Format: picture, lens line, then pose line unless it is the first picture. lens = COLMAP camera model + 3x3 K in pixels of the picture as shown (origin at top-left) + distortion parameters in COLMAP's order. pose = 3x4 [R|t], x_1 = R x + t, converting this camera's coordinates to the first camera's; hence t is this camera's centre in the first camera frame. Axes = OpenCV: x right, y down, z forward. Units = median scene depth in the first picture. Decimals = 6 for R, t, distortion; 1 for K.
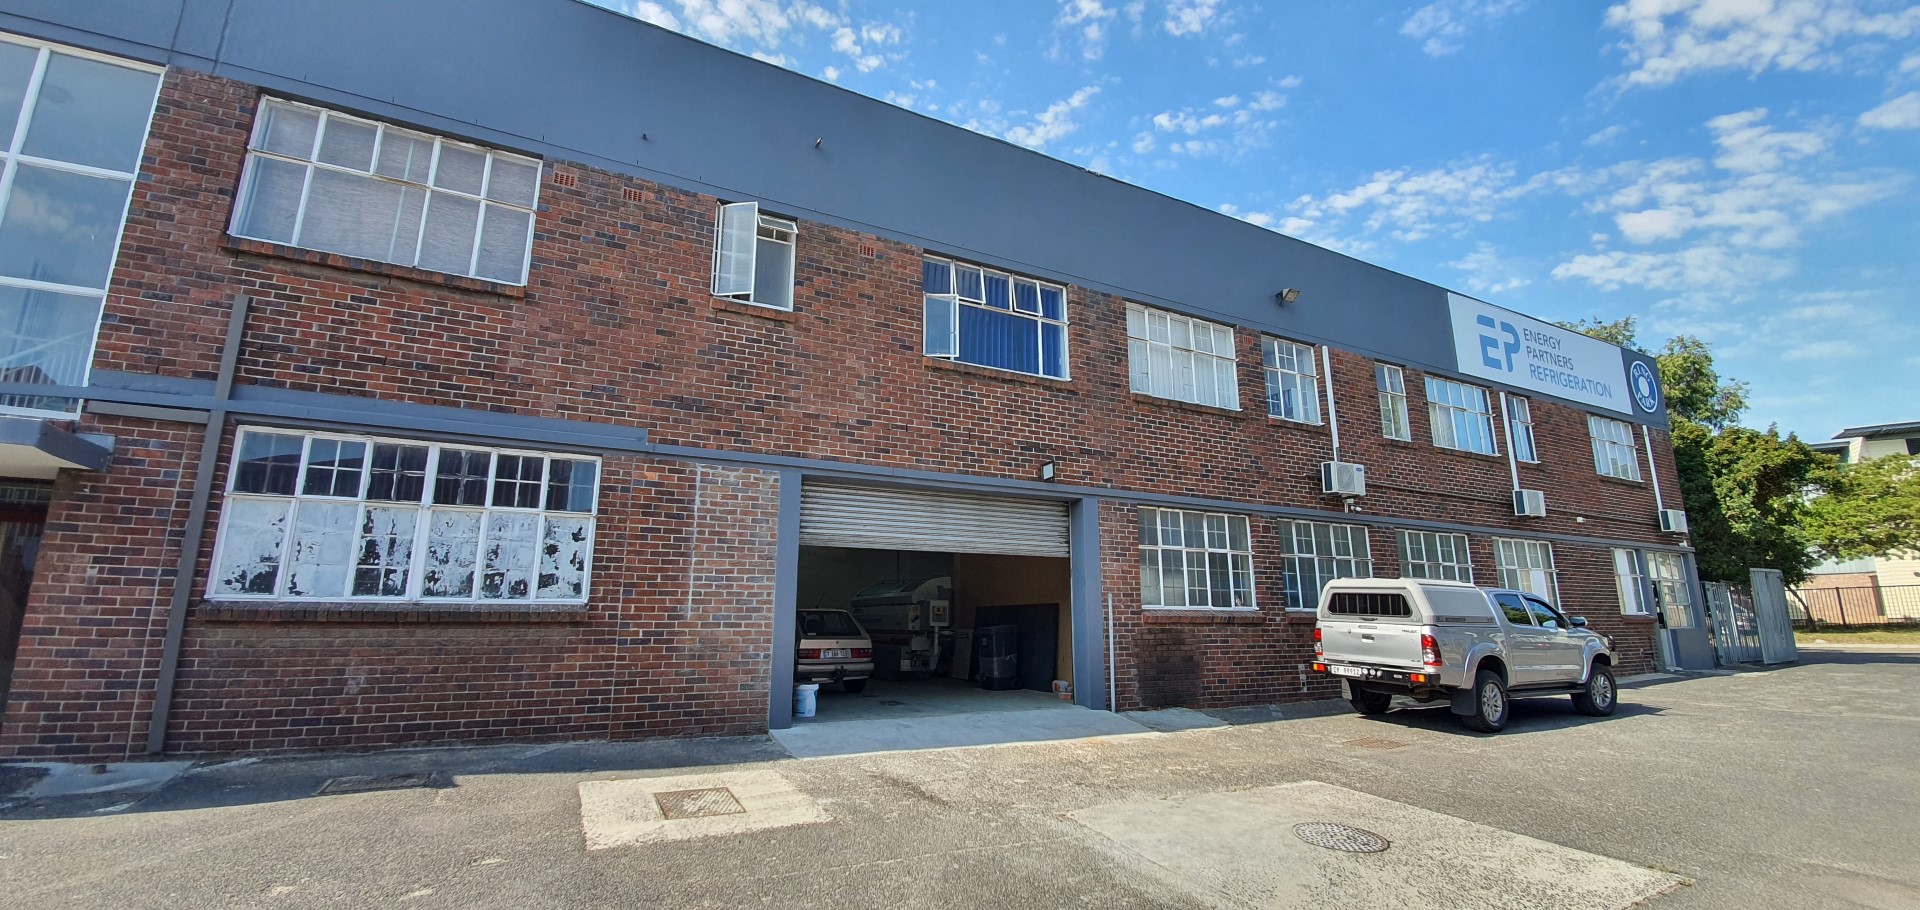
lens RADIAL K [[676.0, 0, 902.1], [0, 676.0, 459.6], [0, 0, 1]] dist [0.013265, -0.012853]
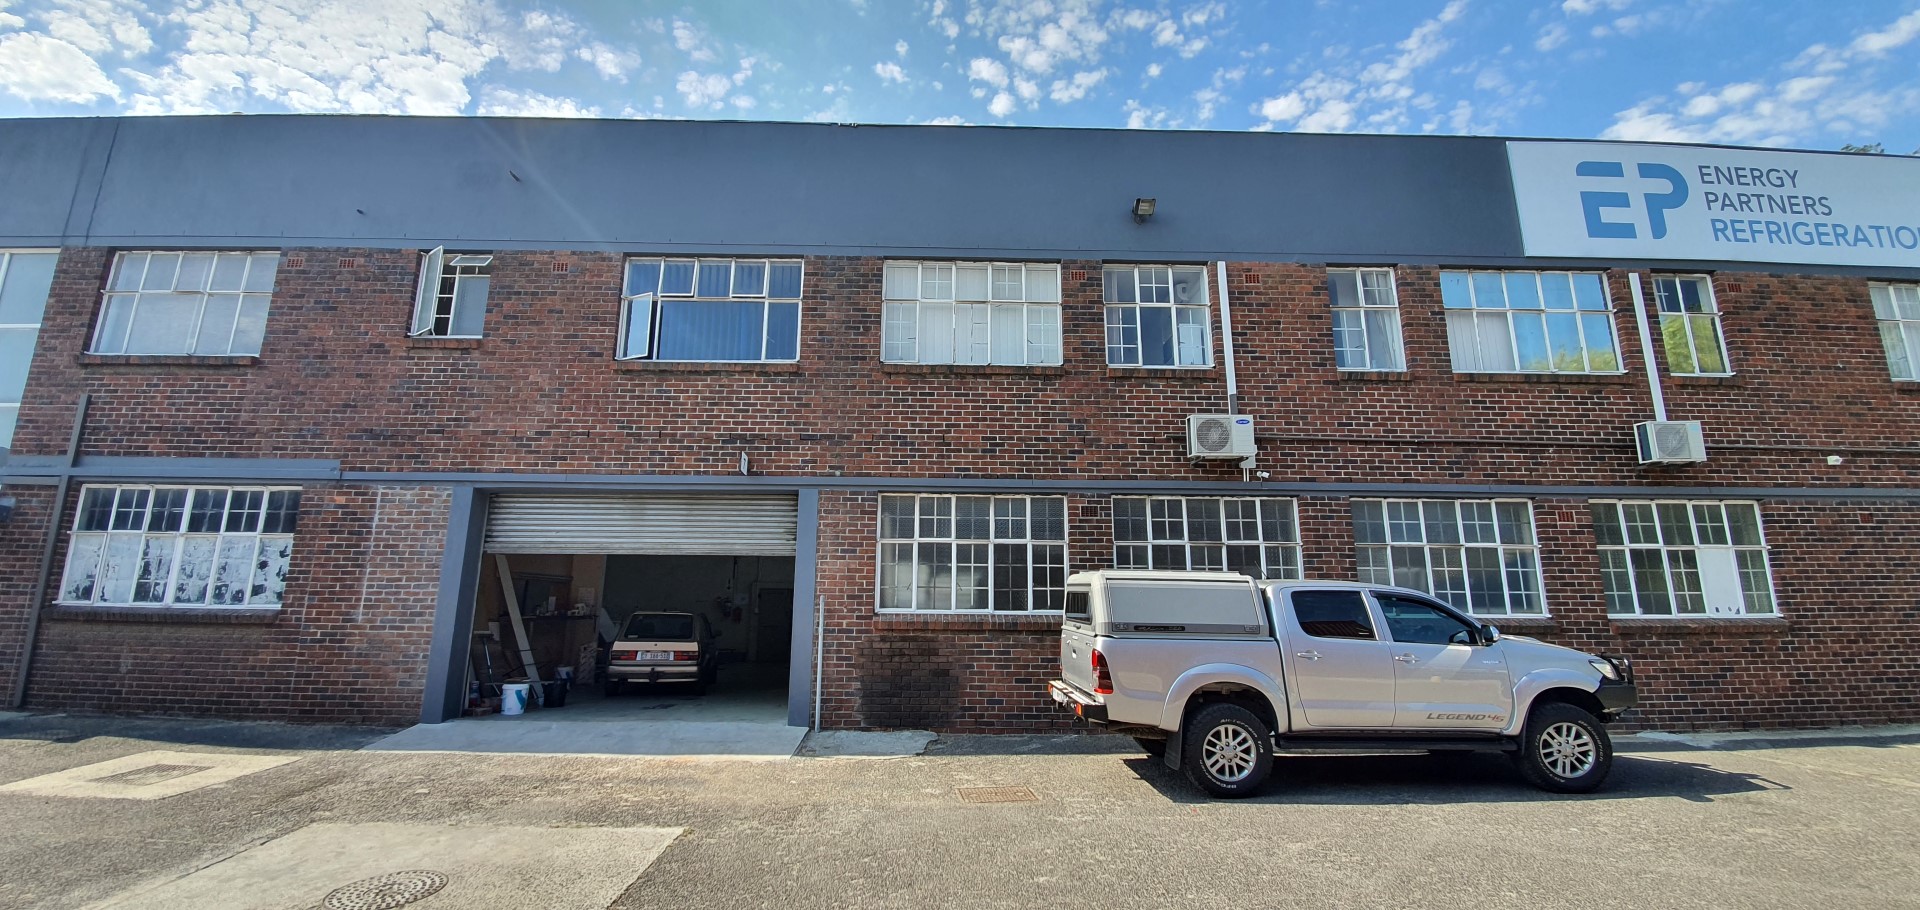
lens RADIAL K [[676.0, 0, 902.1], [0, 676.0, 459.6], [0, 0, 1]] dist [0.013265, -0.012853]
pose [[0.918614, -0.087355, -0.385380, 0.962822], [0.085253, 0.996104, -0.022573, 0.063566], [0.385850, -0.012119, 0.922482, 0.289713]]
